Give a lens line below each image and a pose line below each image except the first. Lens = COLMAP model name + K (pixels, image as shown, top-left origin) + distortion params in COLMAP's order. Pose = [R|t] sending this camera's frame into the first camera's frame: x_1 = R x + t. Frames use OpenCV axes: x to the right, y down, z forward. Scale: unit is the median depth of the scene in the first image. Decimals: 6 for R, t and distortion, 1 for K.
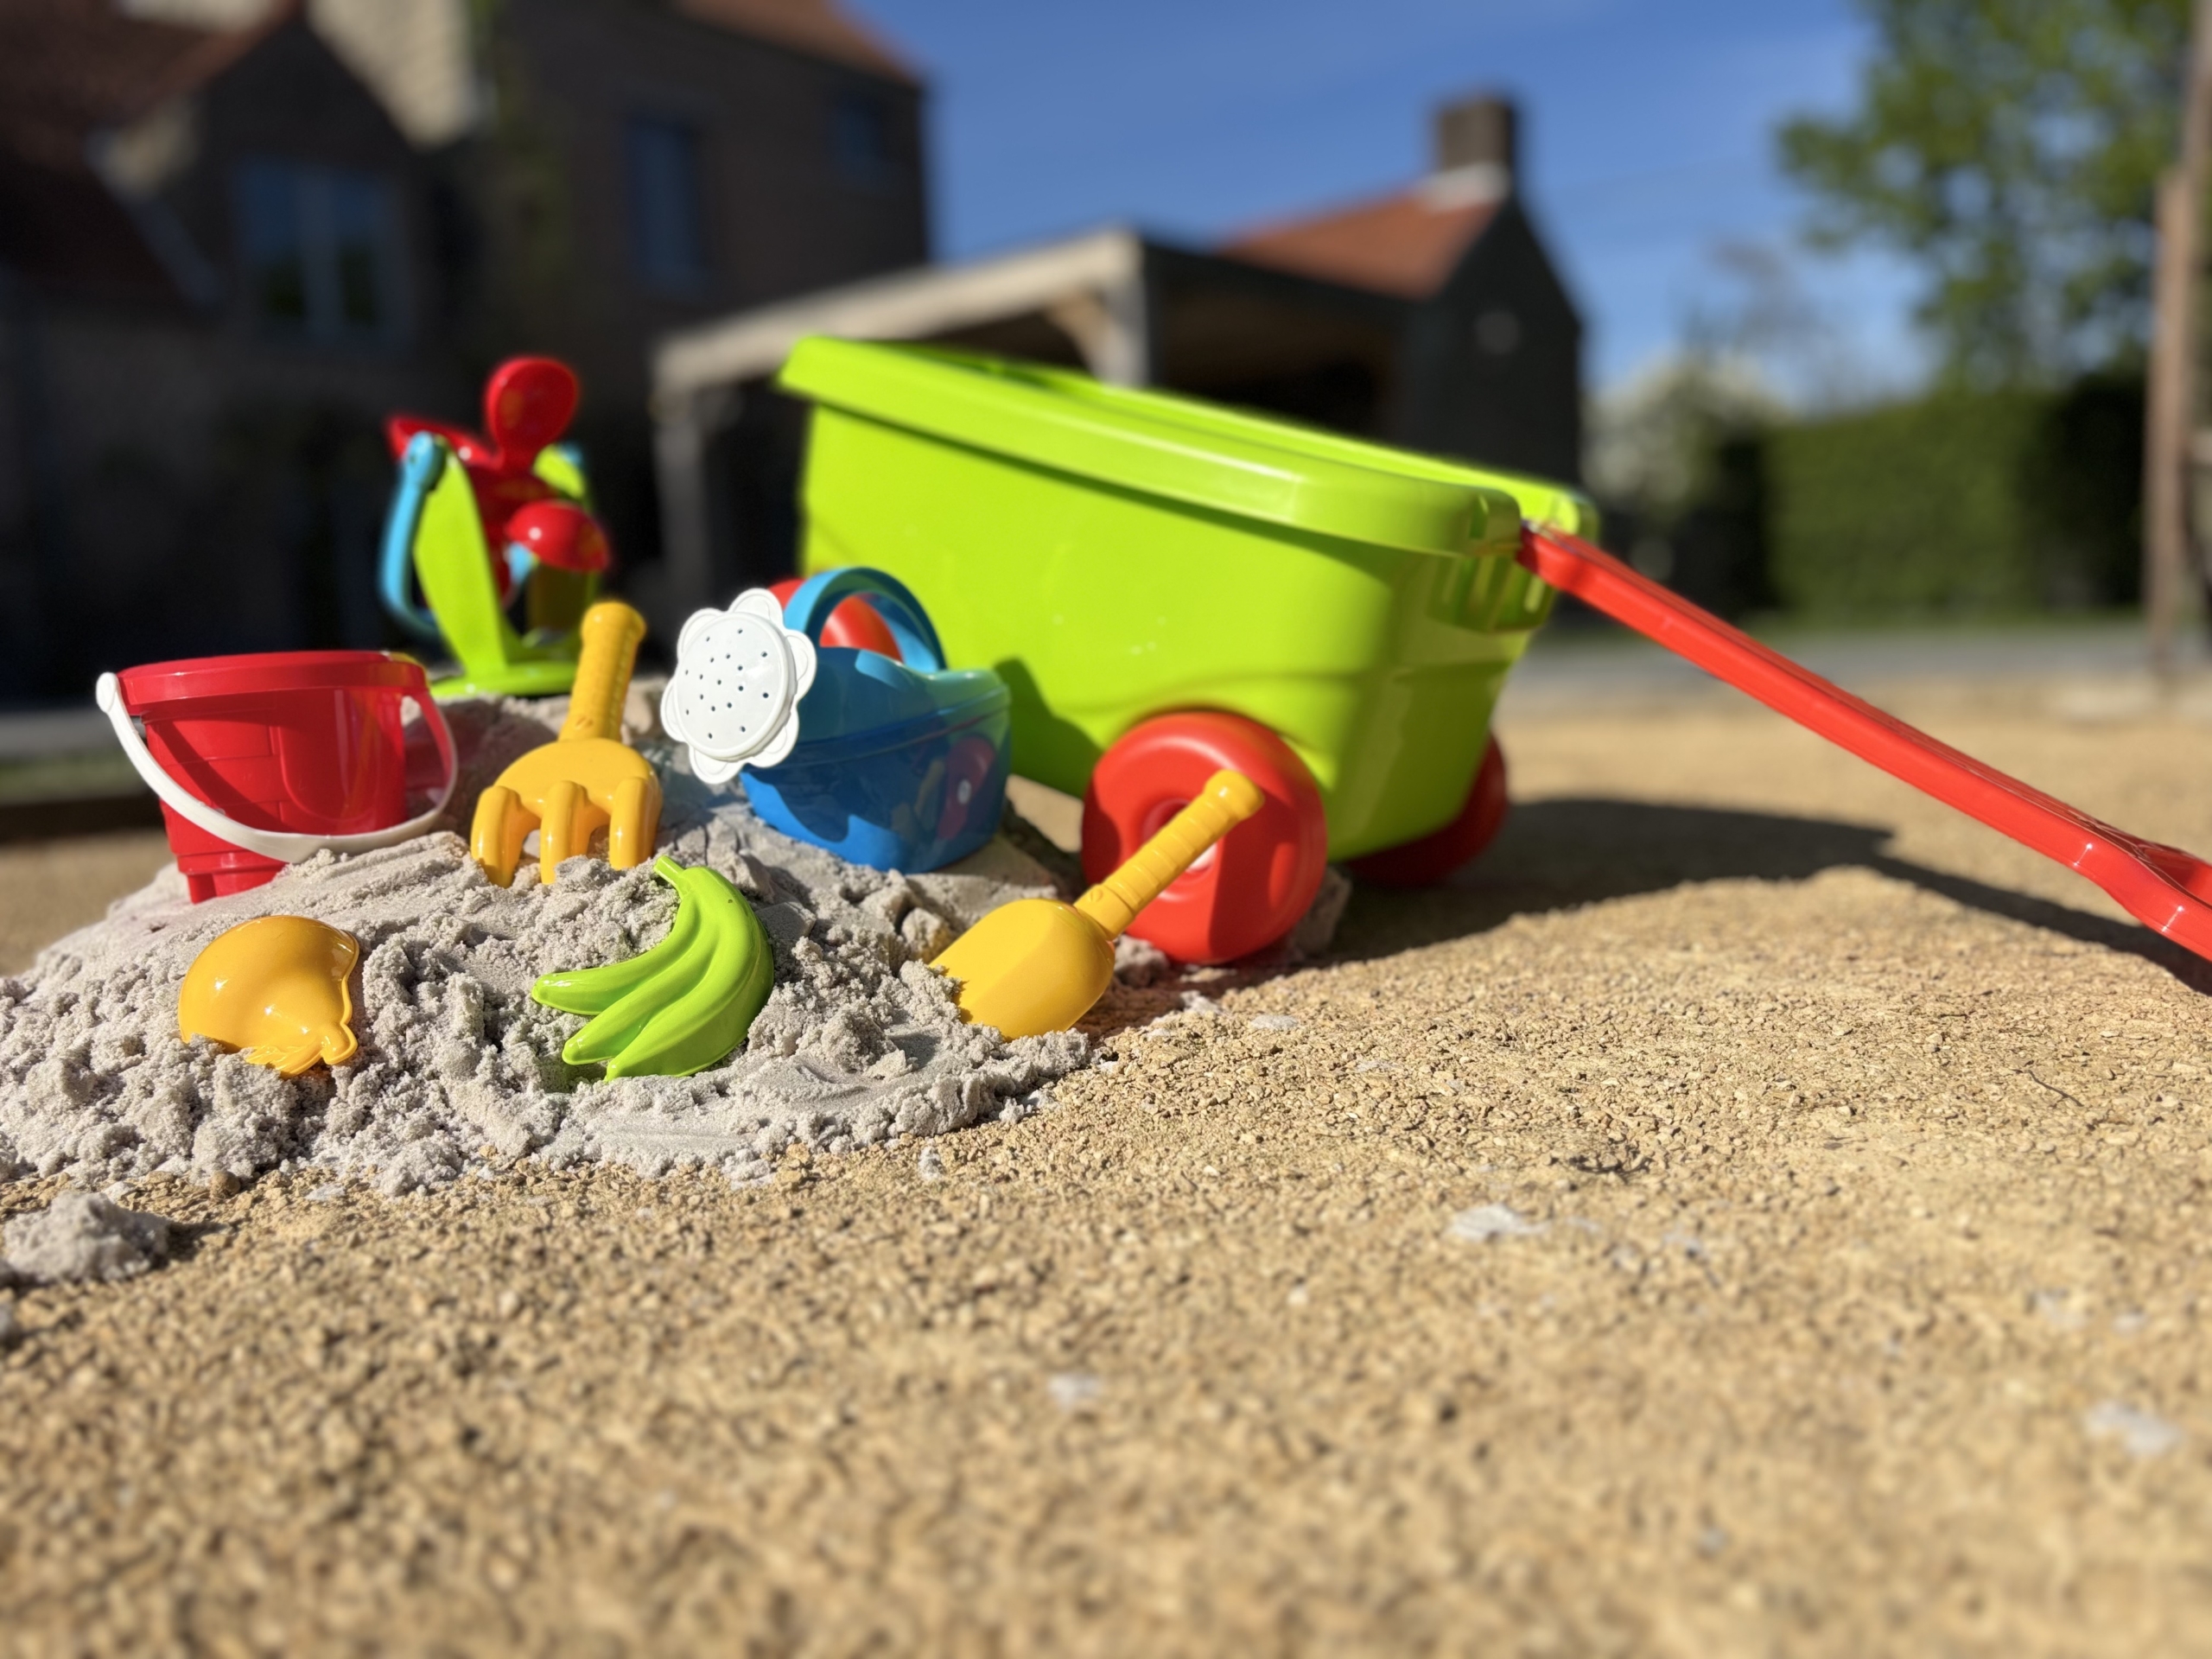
lens RADIAL K [[1677.9, 0, 1108.3], [0, 1677.9, 825.2], [0, 0, 1]] dist [0.035060, -0.054646]
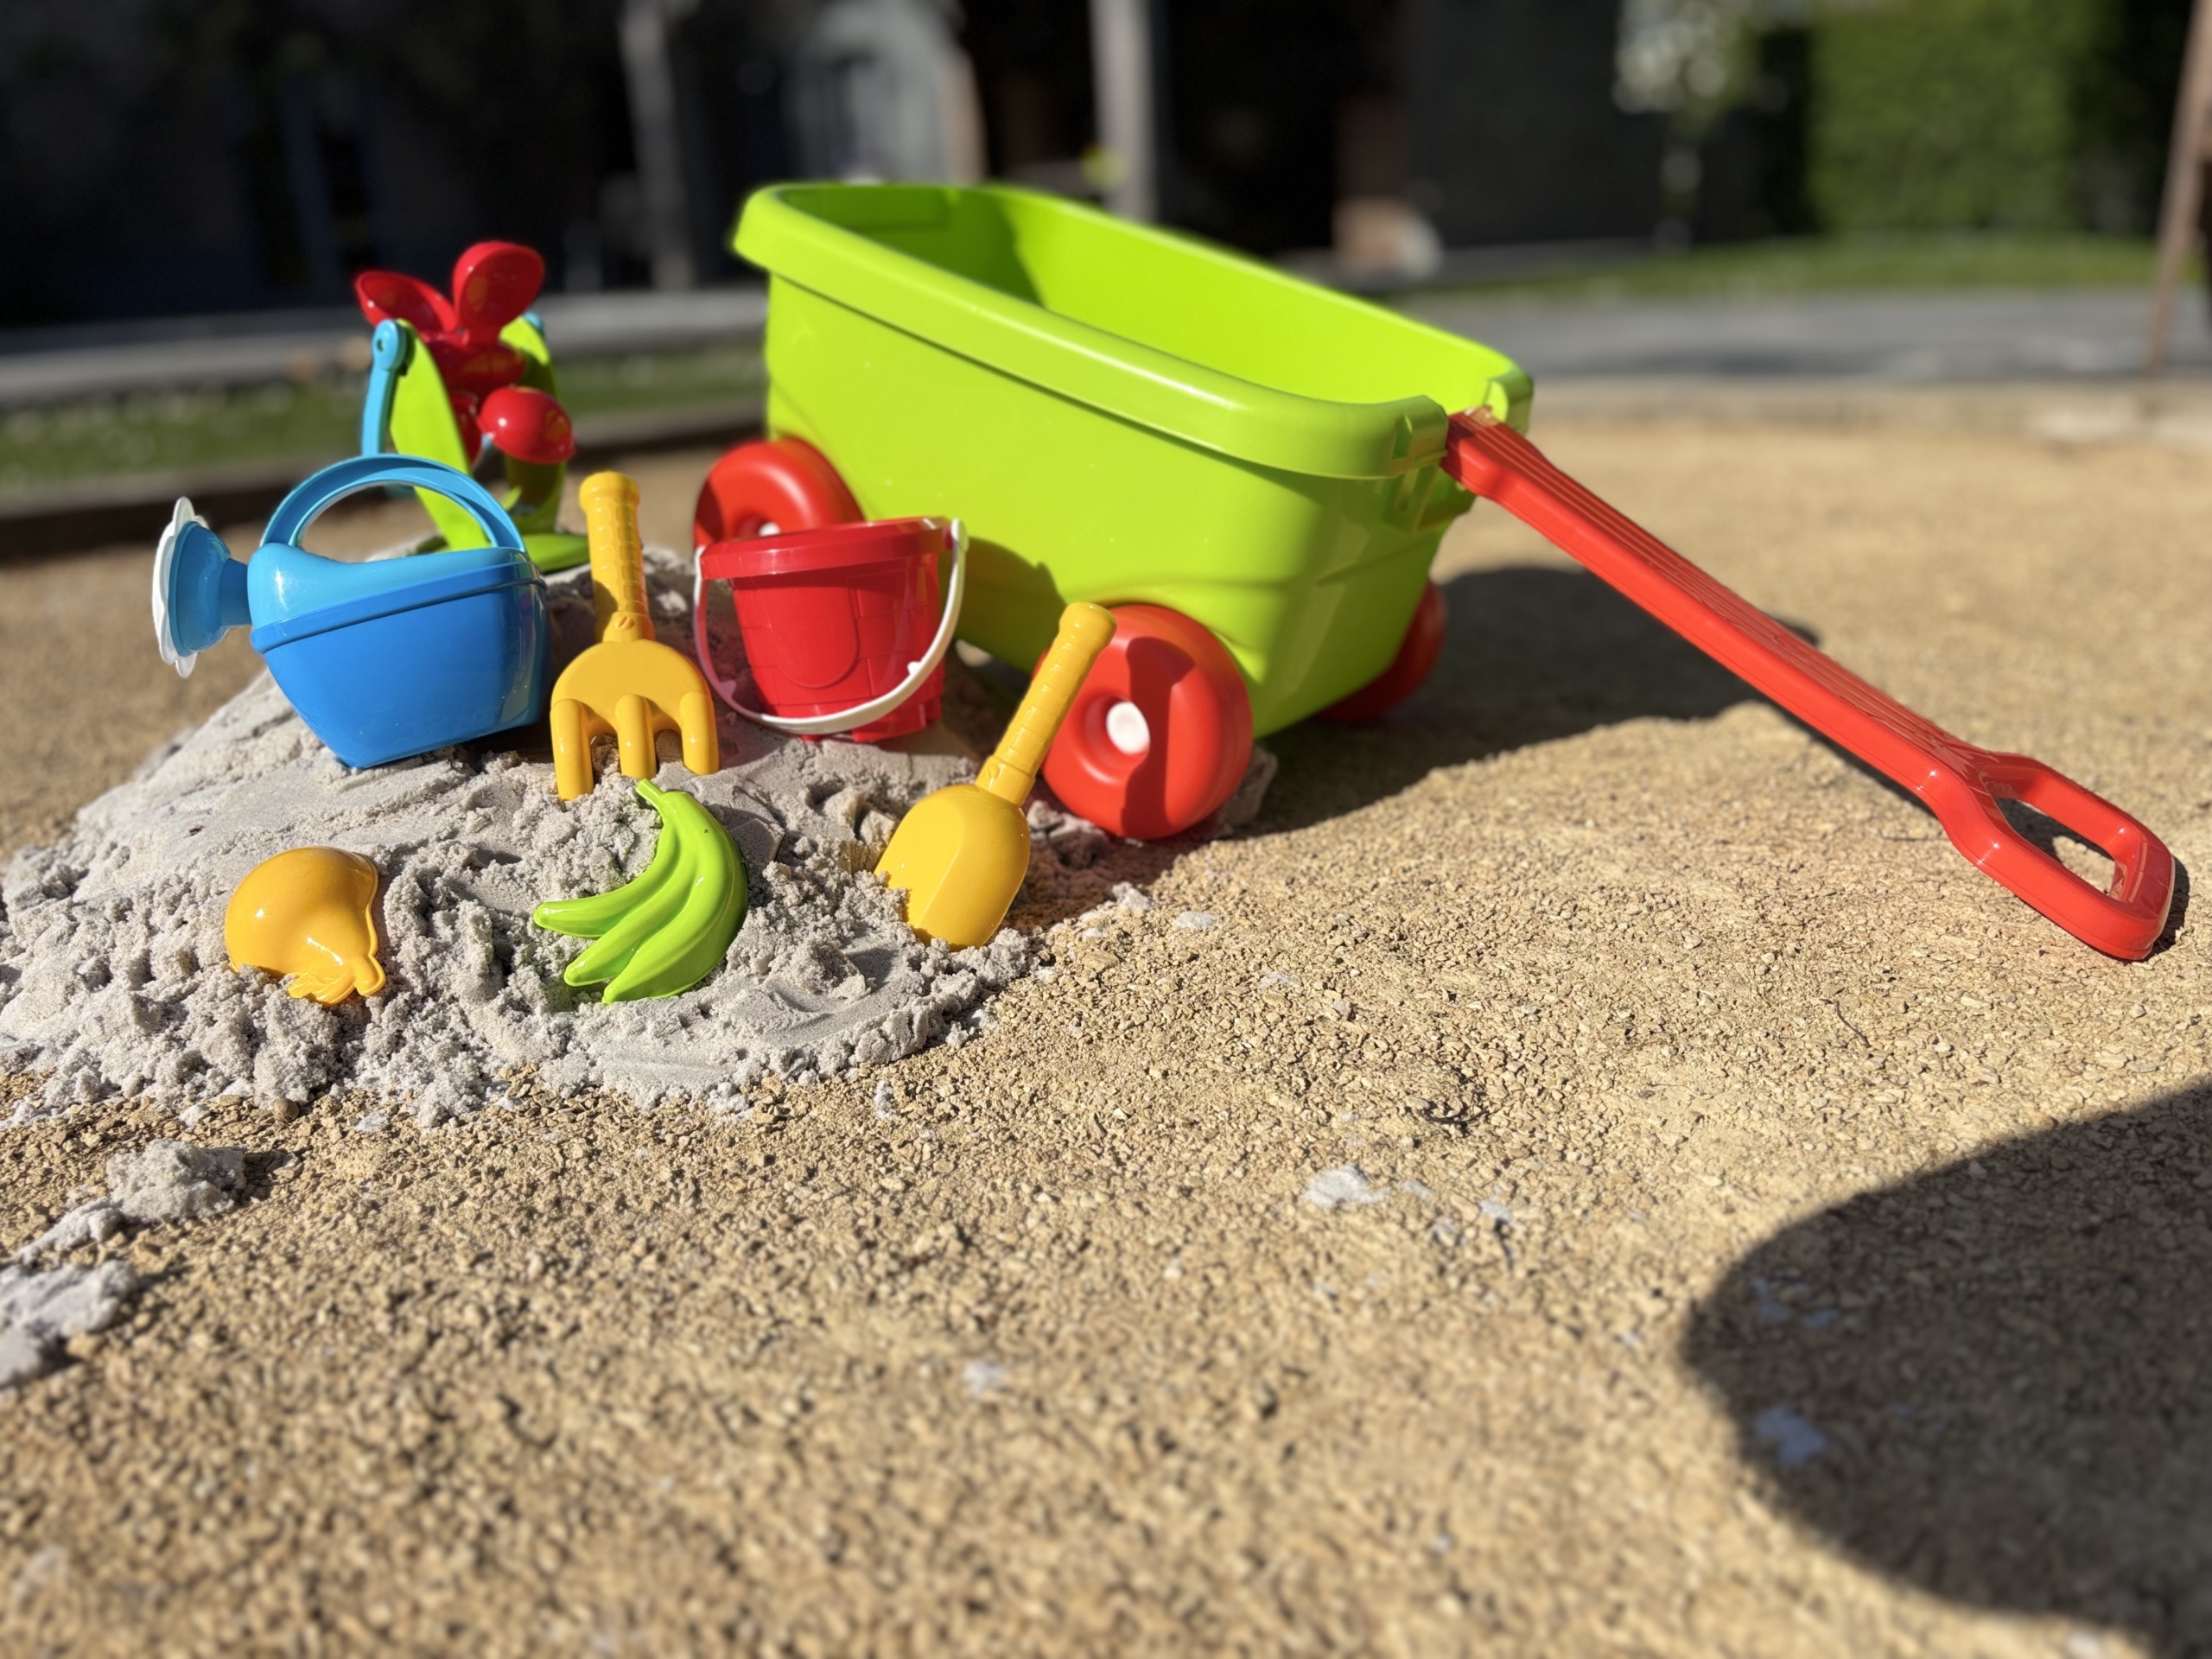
lens RADIAL K [[1677.9, 0, 1109.8], [0, 1677.9, 815.8], [0, 0, 1]] dist [0.035060, -0.054646]
pose [[0.999991, 0.003681, 0.002115, 0.053096], [-0.004052, 0.976076, 0.217391, -0.267807], [-0.001264, -0.217398, 0.976082, -0.115318]]
